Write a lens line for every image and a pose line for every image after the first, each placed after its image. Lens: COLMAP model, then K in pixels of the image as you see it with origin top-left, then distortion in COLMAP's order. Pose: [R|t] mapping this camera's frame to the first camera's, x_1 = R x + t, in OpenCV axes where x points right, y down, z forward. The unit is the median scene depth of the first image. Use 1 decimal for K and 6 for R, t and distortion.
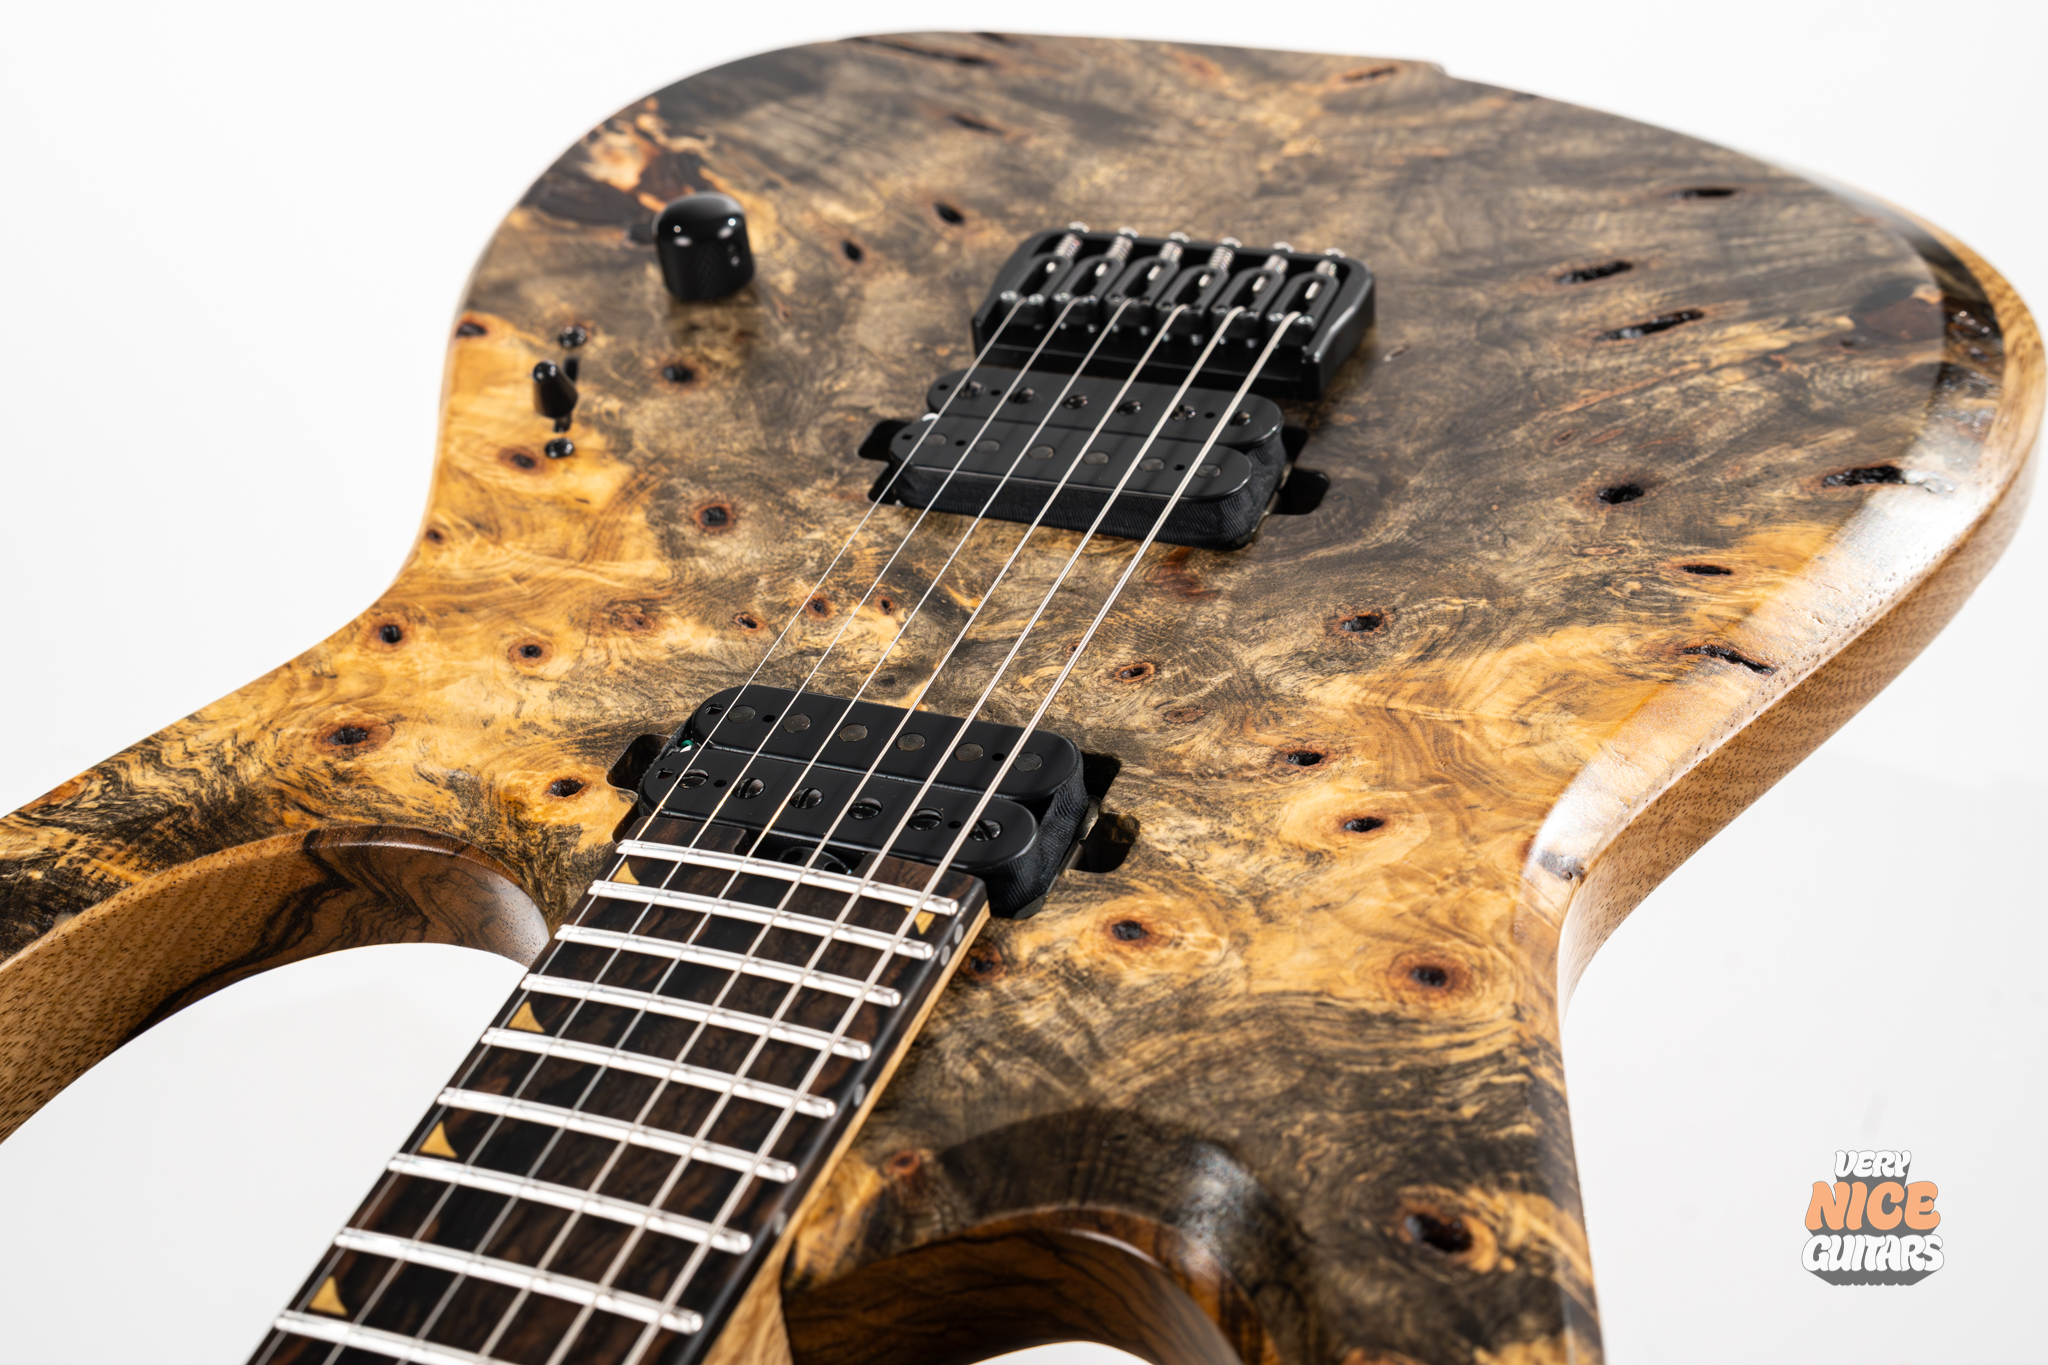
lens RADIAL K [[2916.5, 0, 1002.9], [0, 2916.5, 666.3], [0, 0, 1]] dist [0.052161, 0.000000]
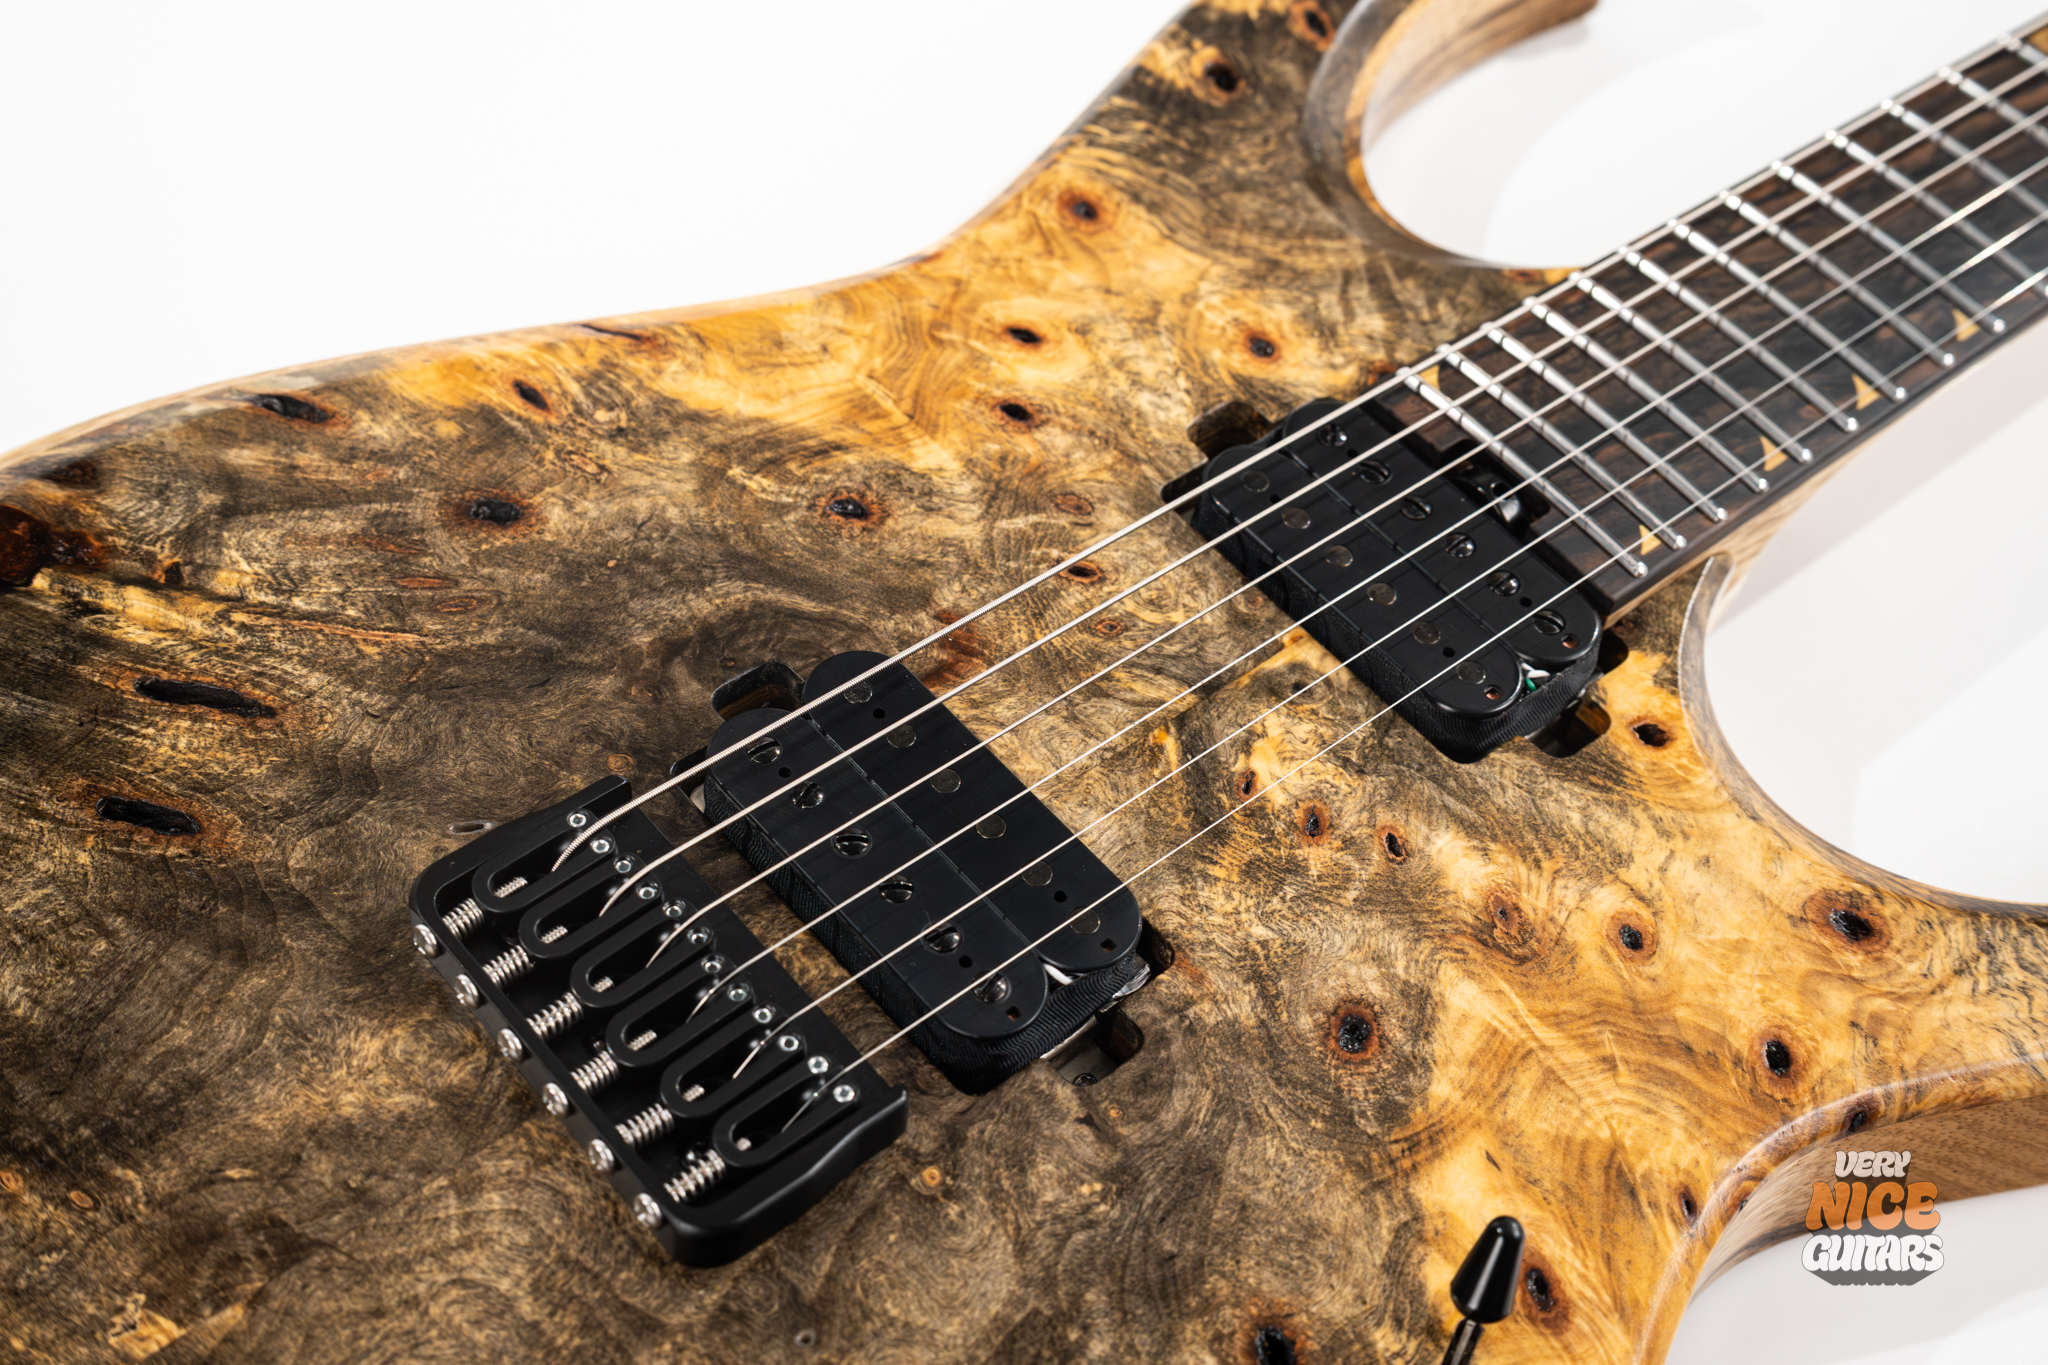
lens RADIAL K [[2916.5, 0, 1021.9], [0, 2916.5, 688.0], [0, 0, 1]] dist [0.052161, 0.000000]
pose [[-0.883301, -0.346648, 0.315618, -0.258692], [0.282371, 0.144020, 0.948433, -0.919943], [-0.374227, 0.926873, -0.029330, 1.059815]]
